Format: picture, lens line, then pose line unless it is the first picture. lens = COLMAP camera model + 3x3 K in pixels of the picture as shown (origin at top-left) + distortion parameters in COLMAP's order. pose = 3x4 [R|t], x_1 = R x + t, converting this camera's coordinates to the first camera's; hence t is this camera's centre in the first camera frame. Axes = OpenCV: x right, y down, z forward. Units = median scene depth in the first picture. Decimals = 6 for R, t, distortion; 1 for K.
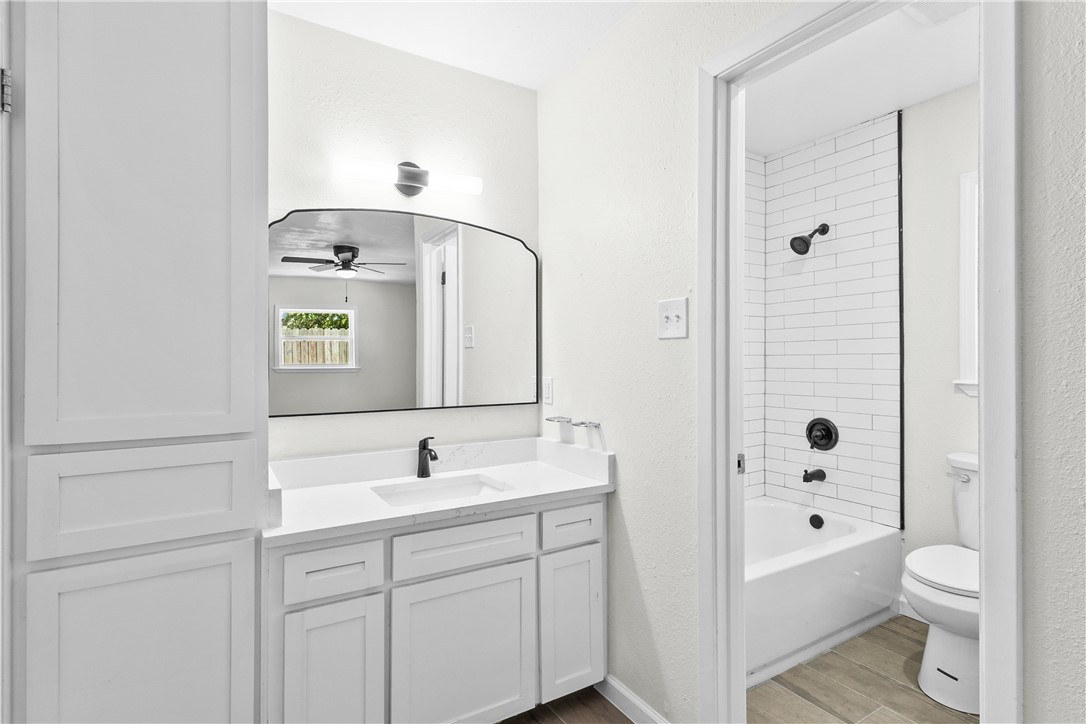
lens RADIAL K [[526.2, 0, 534.4], [0, 526.2, 353.1], [0, 0, 1]] dist [0.004663, 0.003537]
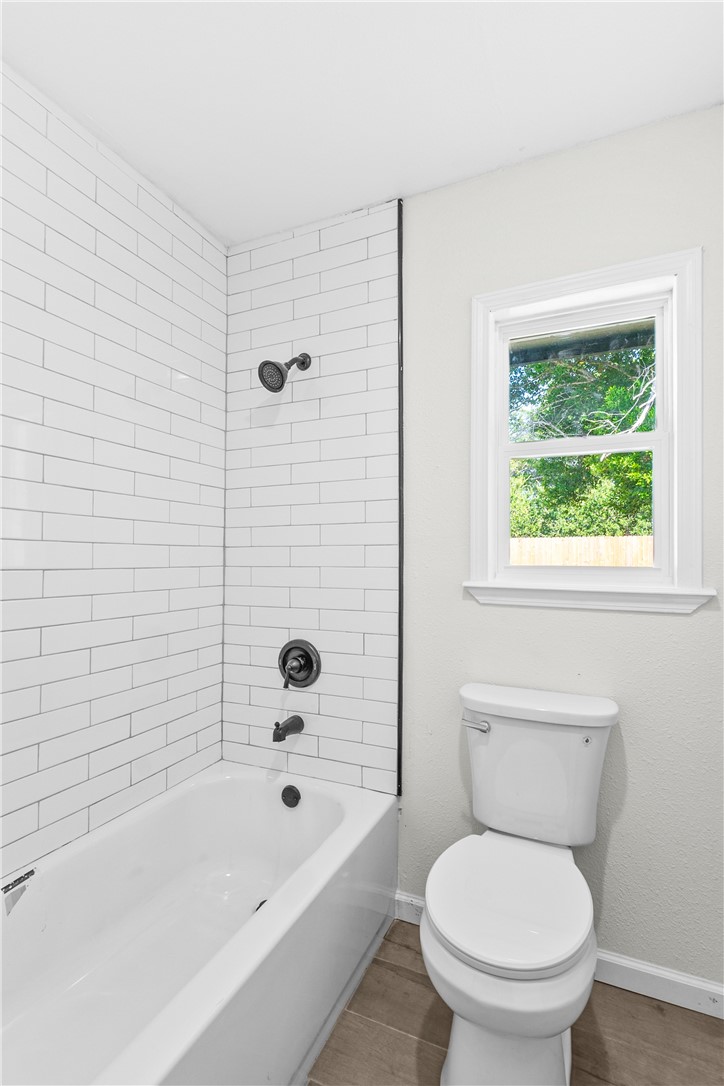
lens RADIAL K [[526.2, 0, 354.2], [0, 526.2, 546.9], [0, 0, 1]] dist [0.004663, 0.003537]
pose [[0.820514, 0.010168, 0.571536, 0.218251], [-0.008160, 0.999948, -0.006075, 0.007902], [-0.571568, 0.000321, 0.820554, 0.410701]]
